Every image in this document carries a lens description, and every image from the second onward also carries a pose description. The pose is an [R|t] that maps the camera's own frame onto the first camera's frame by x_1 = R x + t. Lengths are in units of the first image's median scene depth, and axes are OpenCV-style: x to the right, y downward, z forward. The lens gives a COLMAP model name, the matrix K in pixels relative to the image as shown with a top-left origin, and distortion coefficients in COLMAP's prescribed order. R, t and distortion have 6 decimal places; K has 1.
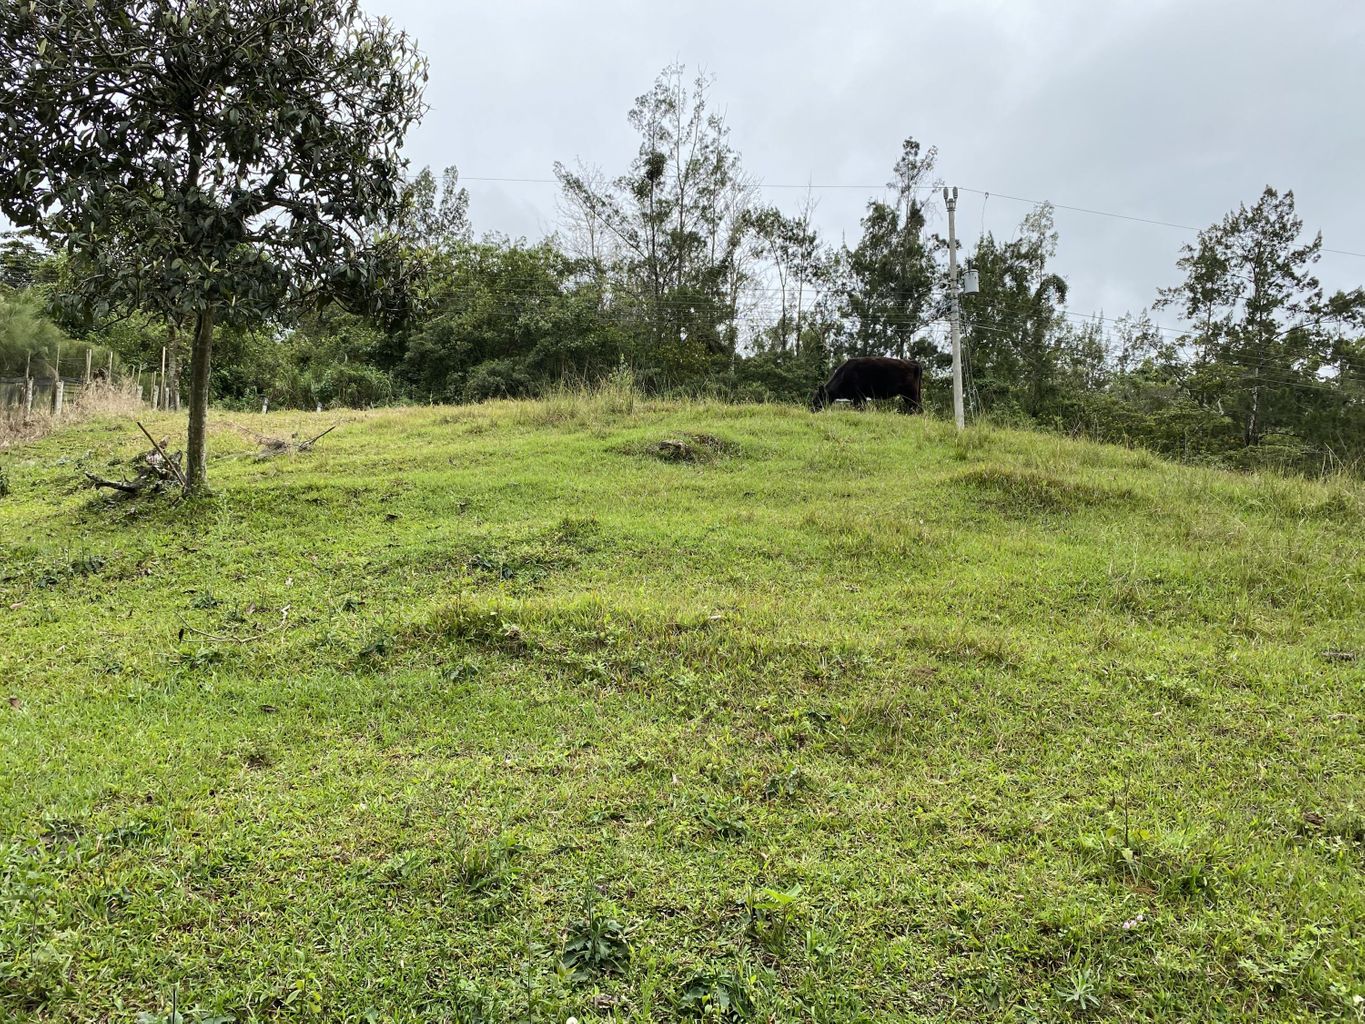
lens RADIAL K [[1010.1, 0, 682.5], [0, 1010.1, 512.0], [0, 0, 1]] dist [-0.000719, -0.007775]
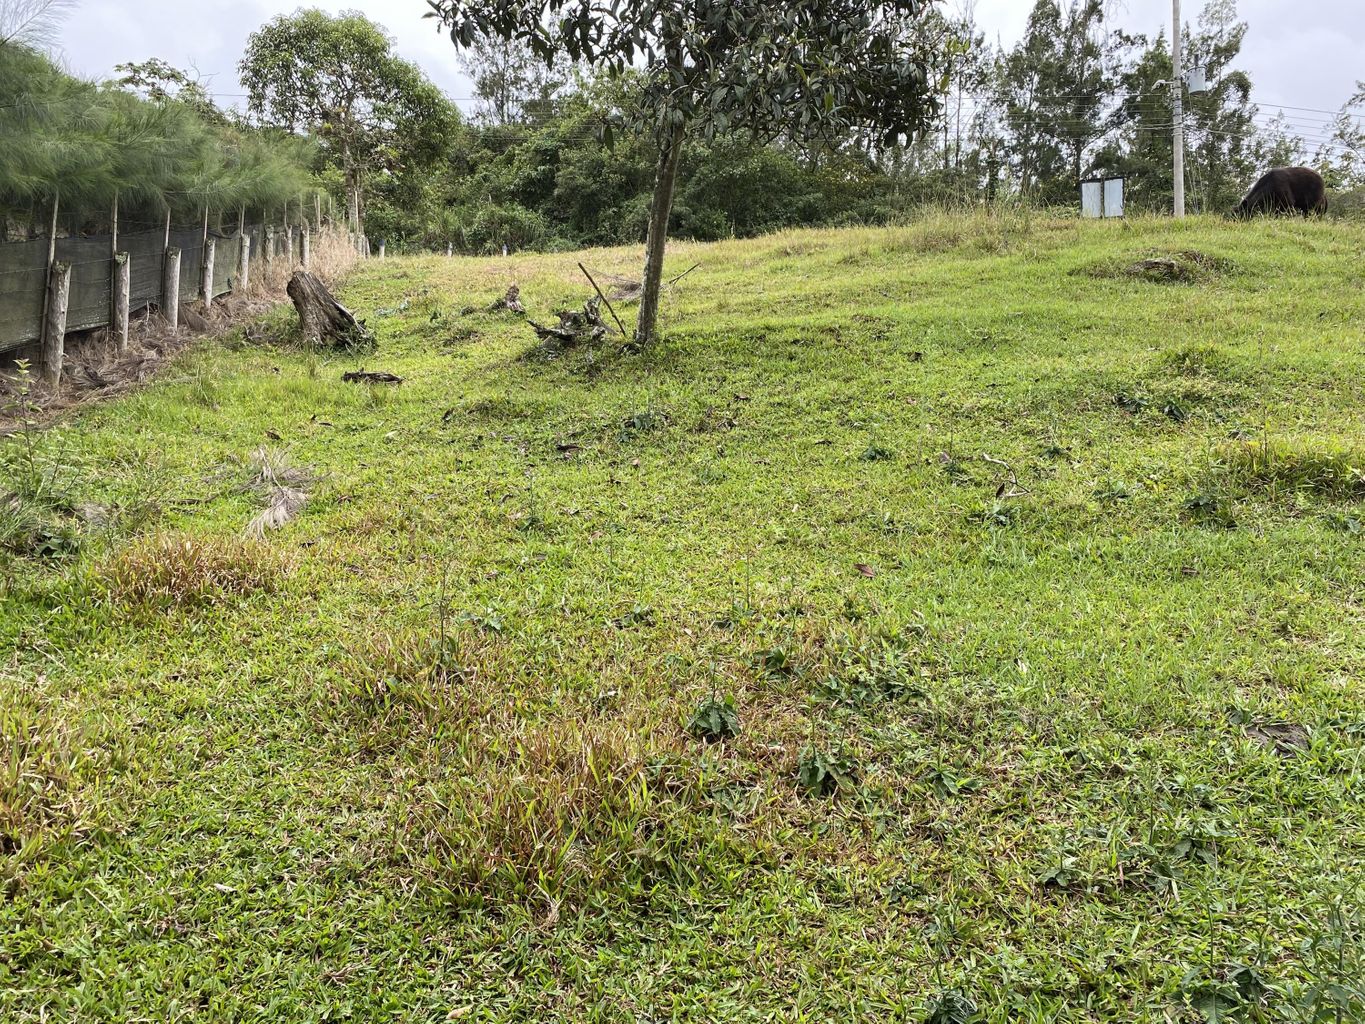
lens RADIAL K [[1010.1, 0, 682.5], [0, 1010.1, 512.0], [0, 0, 1]] dist [-0.000719, -0.007775]
pose [[0.998539, -0.030465, -0.044628, -0.147706], [0.037067, 0.987140, 0.155498, -0.001564], [0.039317, -0.156925, 0.986828, 0.025393]]
